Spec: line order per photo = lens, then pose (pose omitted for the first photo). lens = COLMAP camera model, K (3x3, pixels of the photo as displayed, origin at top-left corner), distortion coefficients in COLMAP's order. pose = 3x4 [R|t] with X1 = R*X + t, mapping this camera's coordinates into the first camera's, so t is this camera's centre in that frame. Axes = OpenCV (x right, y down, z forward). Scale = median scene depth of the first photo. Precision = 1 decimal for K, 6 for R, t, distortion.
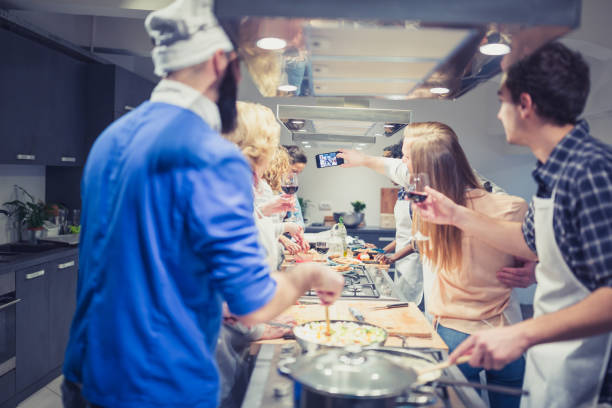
lens RADIAL K [[636.2, 0, 303.2], [0, 636.2, 199.8], [0, 0, 1]] dist [0.011250, 0.000000]
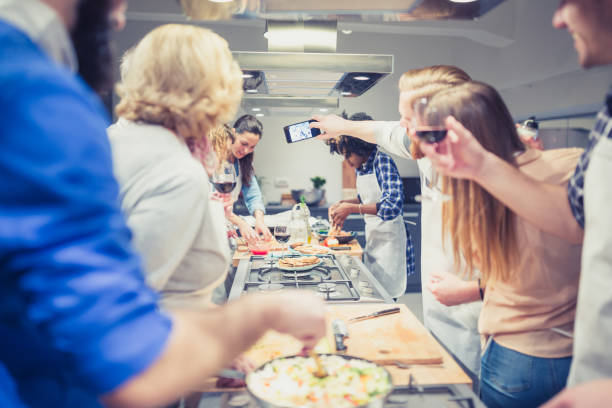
lens RADIAL K [[636.2, 0, 305.8], [0, 636.2, 204.8], [0, 0, 1]] dist [0.011250, 0.000000]
pose [[0.996591, -0.036757, 0.073853, 0.001209], [0.033391, 0.998369, 0.046307, 0.000446], [-0.075435, -0.043683, 0.996193, 0.169544]]
